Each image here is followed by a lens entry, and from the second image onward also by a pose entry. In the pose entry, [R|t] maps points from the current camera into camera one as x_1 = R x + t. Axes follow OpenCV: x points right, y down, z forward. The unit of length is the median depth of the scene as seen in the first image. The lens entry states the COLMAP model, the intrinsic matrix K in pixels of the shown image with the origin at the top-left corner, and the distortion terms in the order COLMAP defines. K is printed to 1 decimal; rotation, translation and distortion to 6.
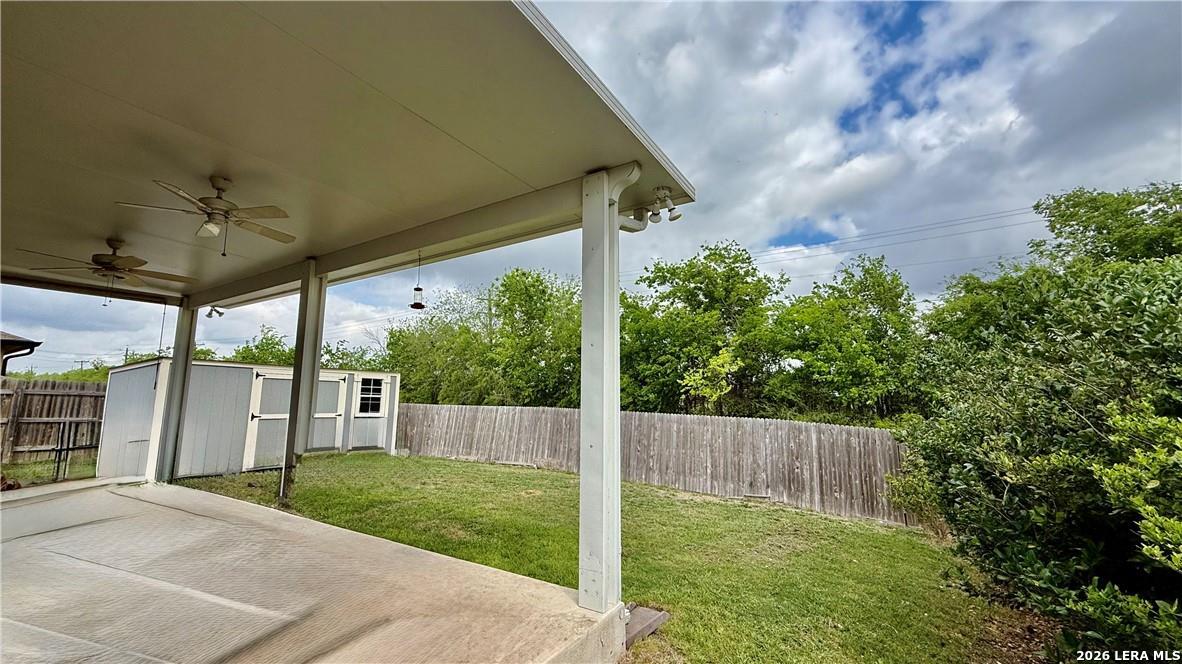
lens RADIAL K [[480.1, 0, 580.1], [0, 480.1, 328.5], [0, 0, 1]] dist [0.001128, 0.000075]
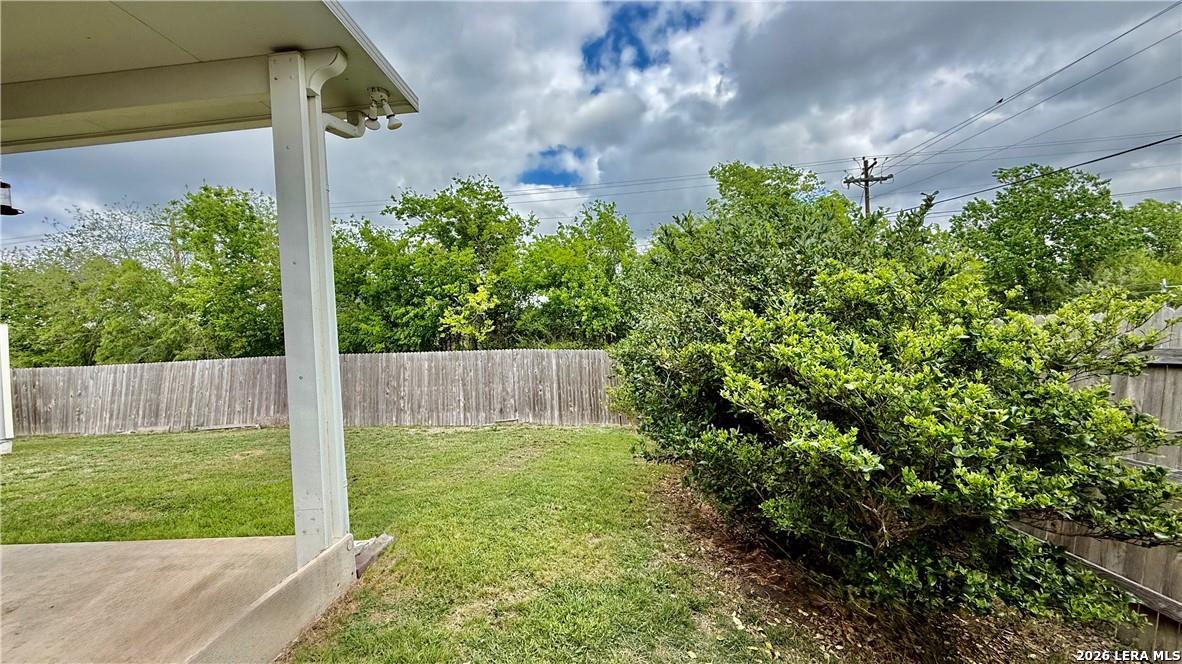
lens RADIAL K [[483.3, 0, 591.0], [0, 483.3, 332.0], [0, 0, 1]] dist [-0.002106, 0.000149]
pose [[0.869052, -0.058217, 0.491283, 0.012194], [-0.007699, 0.991340, 0.131092, 0.008599], [-0.494661, -0.117708, 0.861078, -0.005130]]
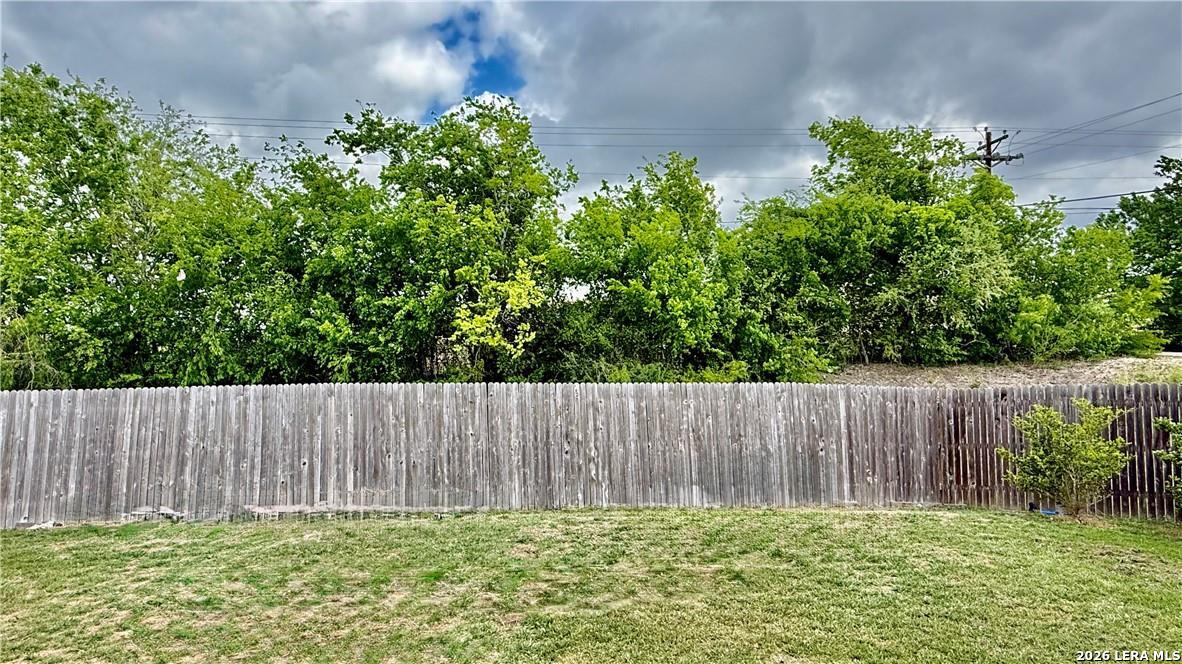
lens RADIAL K [[699.9, 0, 590.7], [0, 699.9, 311.5], [0, 0, 1]] dist [0.000159, -0.000006]
pose [[0.753099, -0.000933, 0.657907, -0.489782], [-0.071588, 0.993945, 0.083357, 0.027131], [-0.654001, -0.109874, 0.748472, 0.483319]]
